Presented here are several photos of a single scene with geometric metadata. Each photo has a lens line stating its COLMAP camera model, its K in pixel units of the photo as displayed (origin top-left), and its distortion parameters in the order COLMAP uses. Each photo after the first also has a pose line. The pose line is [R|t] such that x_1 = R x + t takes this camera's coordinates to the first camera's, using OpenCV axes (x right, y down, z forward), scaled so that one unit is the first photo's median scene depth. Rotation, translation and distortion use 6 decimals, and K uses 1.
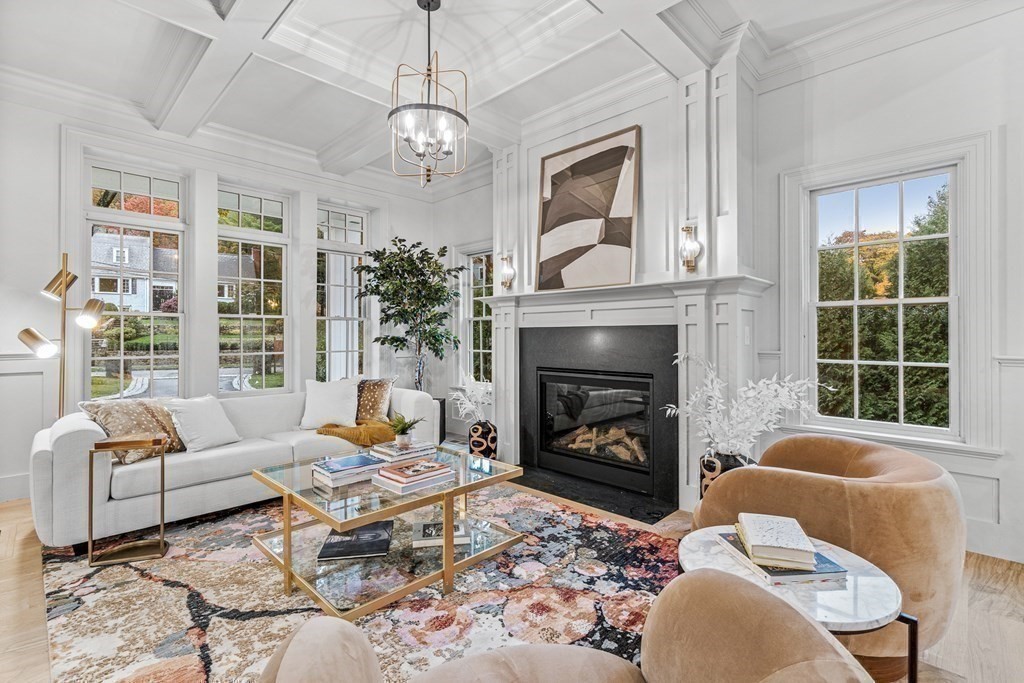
lens RADIAL K [[472.5, 0, 508.4], [0, 472.5, 319.4], [0, 0, 1]] dist [0.000920, 0.000202]
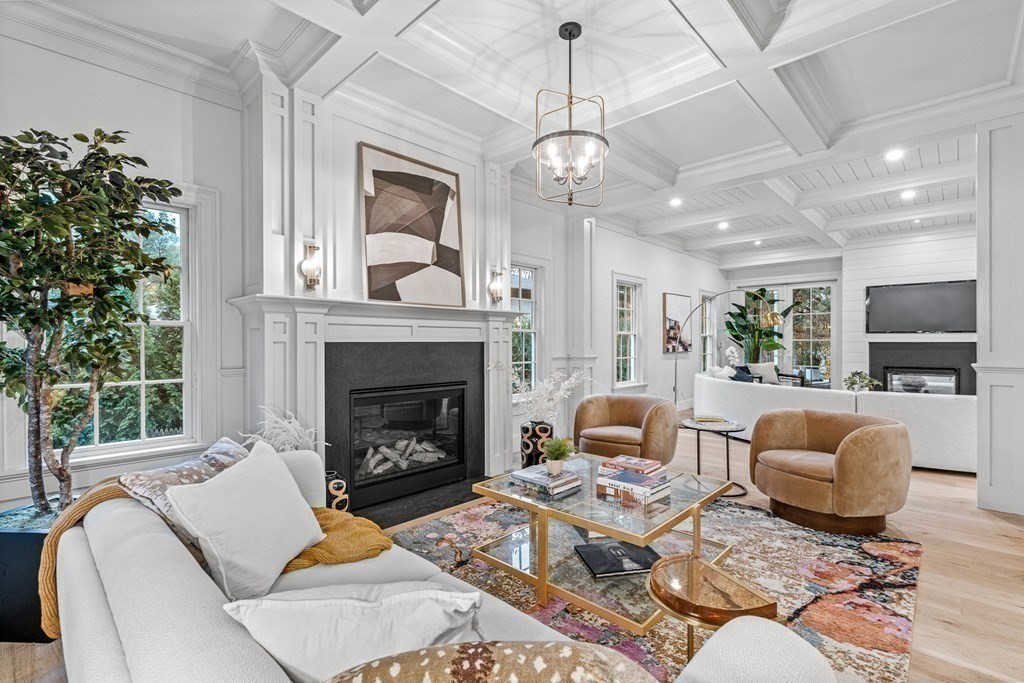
lens RADIAL K [[457.7, 0, 512.0], [0, 457.7, 341.5], [0, 0, 1]] dist [-0.056824, 0.000067]
pose [[-0.015434, 0.016890, 0.999738, -0.807253], [-0.012823, 0.999772, -0.017088, 0.027731], [-0.999799, -0.013083, -0.015213, 0.809278]]
